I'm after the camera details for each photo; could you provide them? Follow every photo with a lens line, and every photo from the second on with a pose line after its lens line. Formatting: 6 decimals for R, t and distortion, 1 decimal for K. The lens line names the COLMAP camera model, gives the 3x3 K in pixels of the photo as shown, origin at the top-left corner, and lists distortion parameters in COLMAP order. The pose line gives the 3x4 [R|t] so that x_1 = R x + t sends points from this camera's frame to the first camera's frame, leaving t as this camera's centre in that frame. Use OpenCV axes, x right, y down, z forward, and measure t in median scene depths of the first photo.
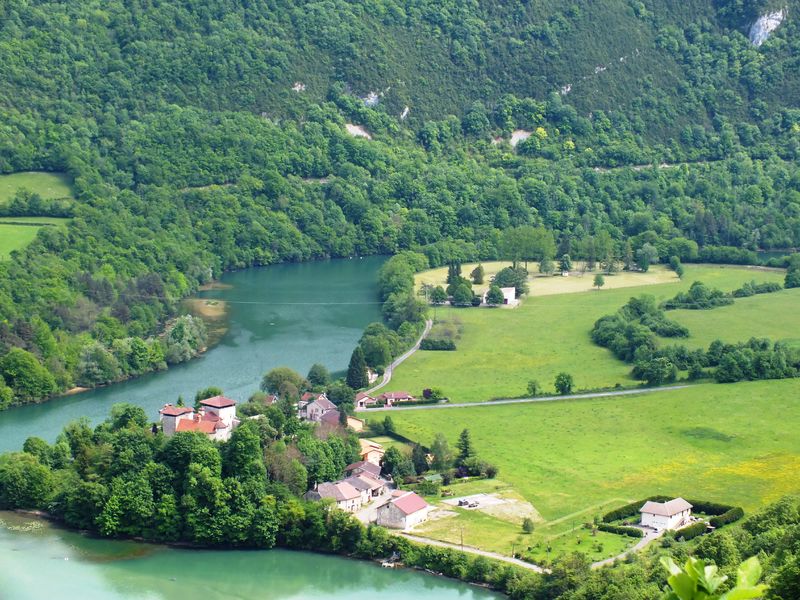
lens RADIAL K [[2597.3, 0, 400.0], [0, 2597.3, 300.0], [0, 0, 1]] dist [-1.428726, 45.361526]
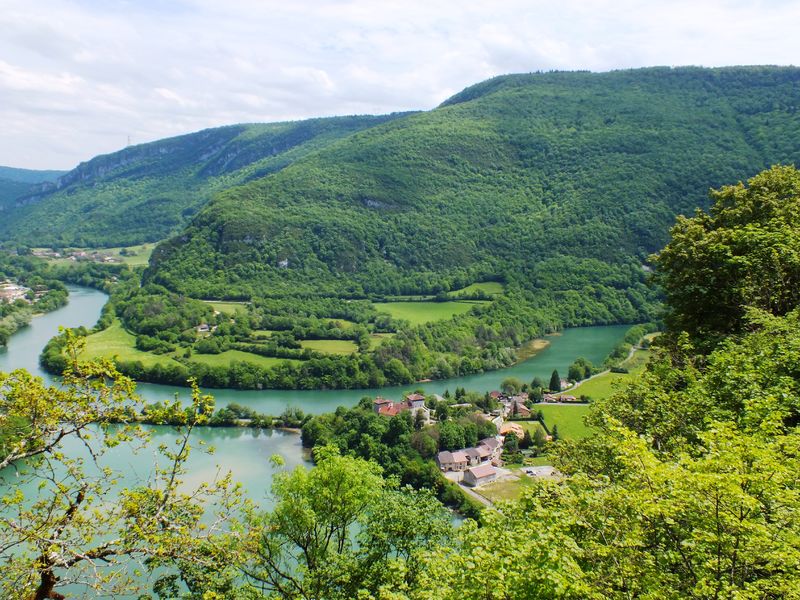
lens RADIAL K [[819.4, 0, 400.0], [0, 819.4, 300.0], [0, 0, 1]] dist [-0.010748, 0.027849]
pose [[0.901633, 0.038545, -0.430781, 0.101830], [-0.054973, 0.998156, -0.025748, -0.008519], [0.428994, 0.046897, 0.902089, 0.279544]]
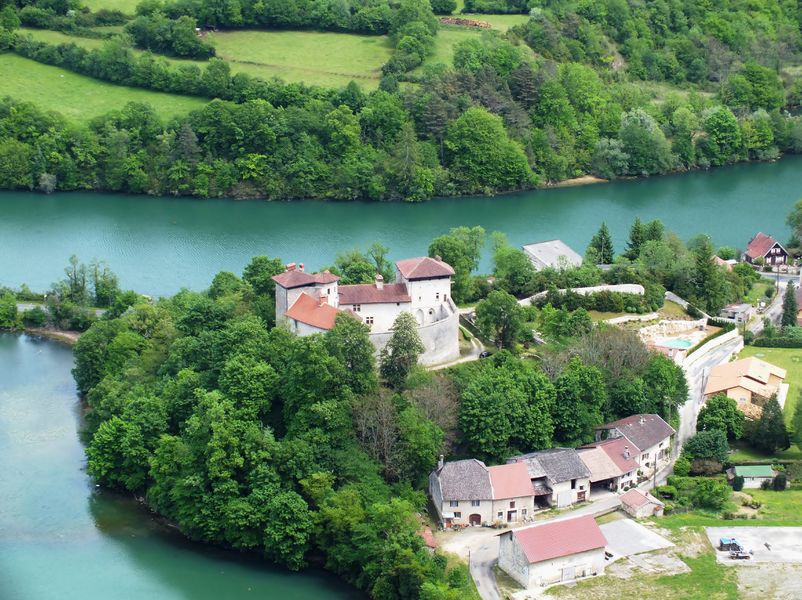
lens RADIAL K [[2500.9, 0, 401.0], [0, 2500.9, 300.0], [0, 0, 1]] dist [-1.407972, 33.250993]
pose [[0.823142, 0.156323, -0.545893, 0.133450], [-0.078077, 0.983387, 0.163874, -0.024970], [0.562442, -0.092270, 0.821672, 0.333866]]
